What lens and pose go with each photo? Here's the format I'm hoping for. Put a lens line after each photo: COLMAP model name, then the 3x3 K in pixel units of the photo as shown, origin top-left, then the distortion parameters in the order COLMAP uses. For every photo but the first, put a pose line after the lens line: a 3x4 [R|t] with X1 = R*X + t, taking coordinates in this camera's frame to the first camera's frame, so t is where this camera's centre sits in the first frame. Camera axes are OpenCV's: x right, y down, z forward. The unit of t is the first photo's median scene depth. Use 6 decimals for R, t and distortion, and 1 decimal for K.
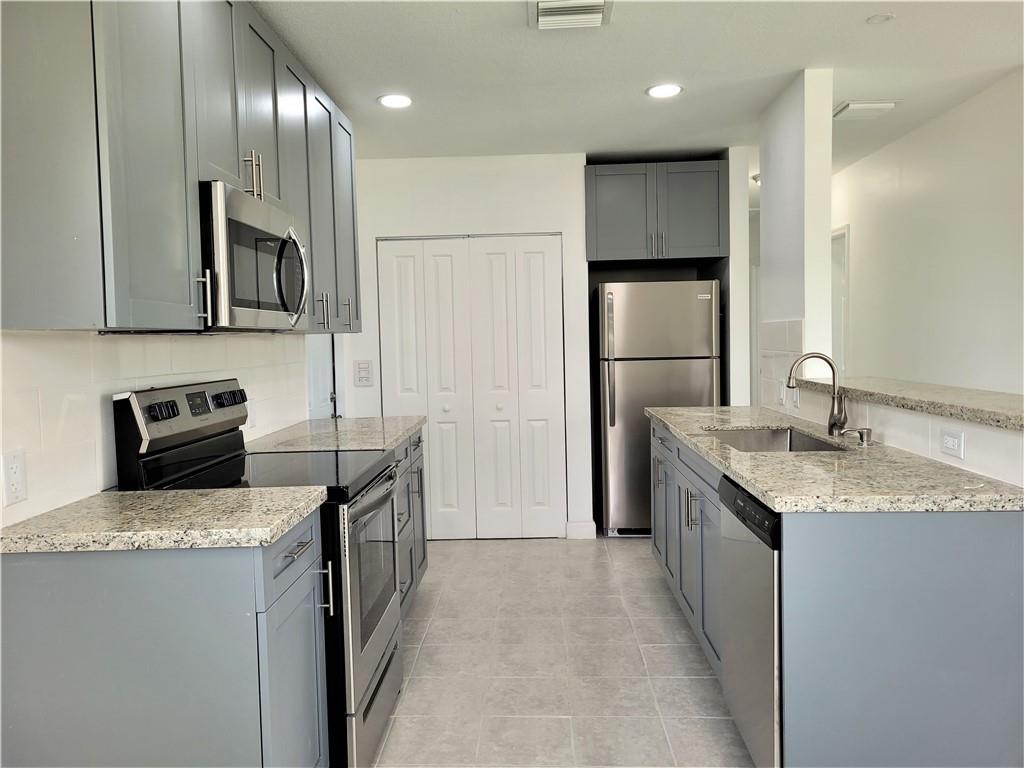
lens RADIAL K [[774.4, 0, 506.4], [0, 774.4, 373.7], [0, 0, 1]] dist [0.059512, -0.043879]
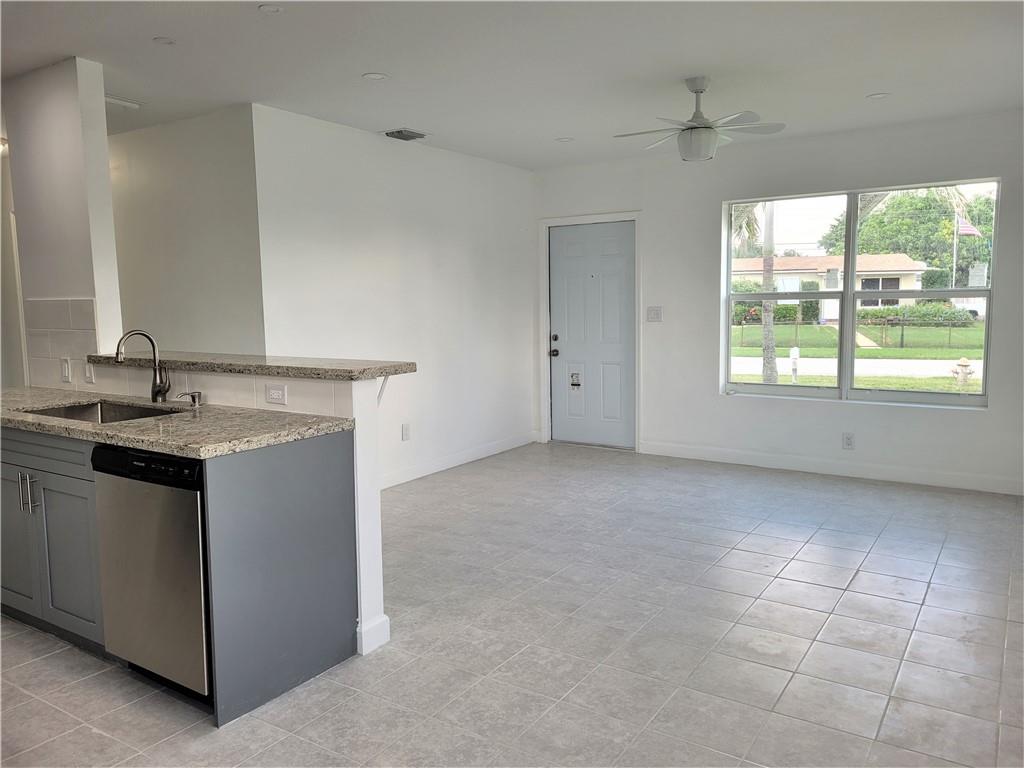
lens RADIAL K [[774.4, 0, 507.4], [0, 774.4, 384.4], [0, 0, 1]] dist [0.059512, -0.043879]
pose [[0.517192, -0.076582, 0.852437, -0.295680], [0.041615, 0.997061, 0.064326, 0.000788], [-0.854857, 0.002206, 0.518859, -0.031711]]
